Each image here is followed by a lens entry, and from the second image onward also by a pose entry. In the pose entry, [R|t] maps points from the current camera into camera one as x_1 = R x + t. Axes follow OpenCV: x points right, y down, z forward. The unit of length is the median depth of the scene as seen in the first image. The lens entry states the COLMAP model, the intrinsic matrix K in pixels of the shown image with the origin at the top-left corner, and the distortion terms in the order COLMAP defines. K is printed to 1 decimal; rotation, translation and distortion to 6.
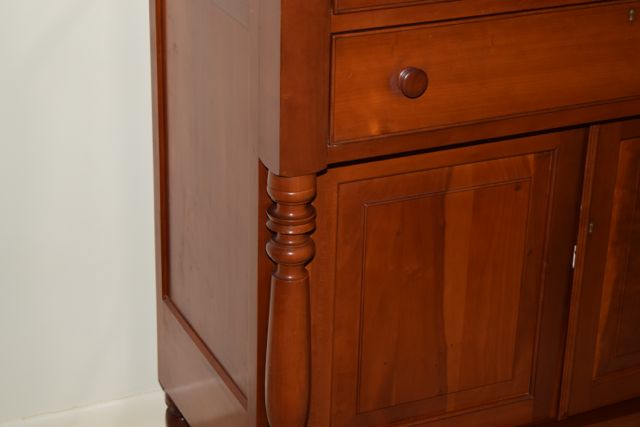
lens RADIAL K [[1447.6, 0, 320.0], [0, 1447.6, 213.5], [0, 0, 1]] dist [0.063134, 0.214629]
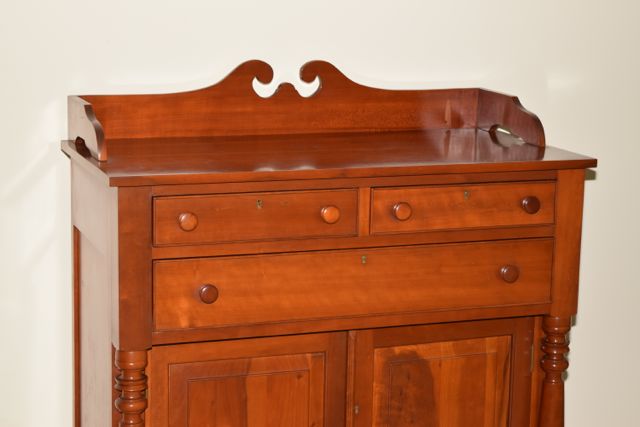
lens RADIAL K [[1447.6, 0, 320.0], [0, 1447.6, 213.5], [0, 0, 1]] dist [0.063134, 0.214629]
pose [[0.996844, 0.010467, -0.078689, 0.286921], [-0.029491, 0.969157, -0.244674, 0.192469], [0.073701, 0.246223, 0.966407, -0.495912]]
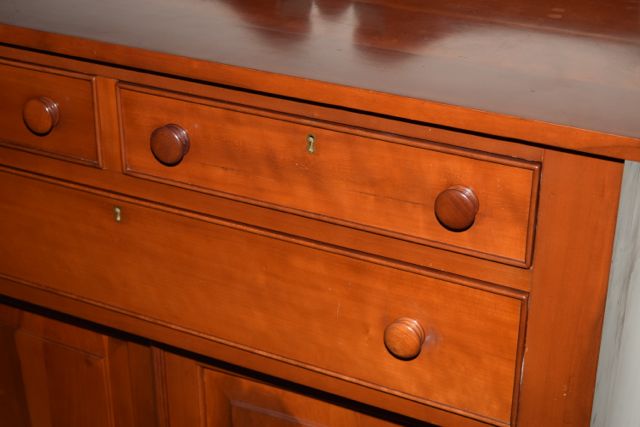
lens RADIAL K [[1188.7, 0, 320.0], [0, 1188.7, 213.5], [0, 0, 1]] dist [-0.018699, -0.045817]
pose [[0.607298, 0.335577, -0.720123, 0.737393], [-0.318528, 0.933219, 0.166258, -0.276521], [0.727825, 0.128412, 0.673633, 0.646386]]
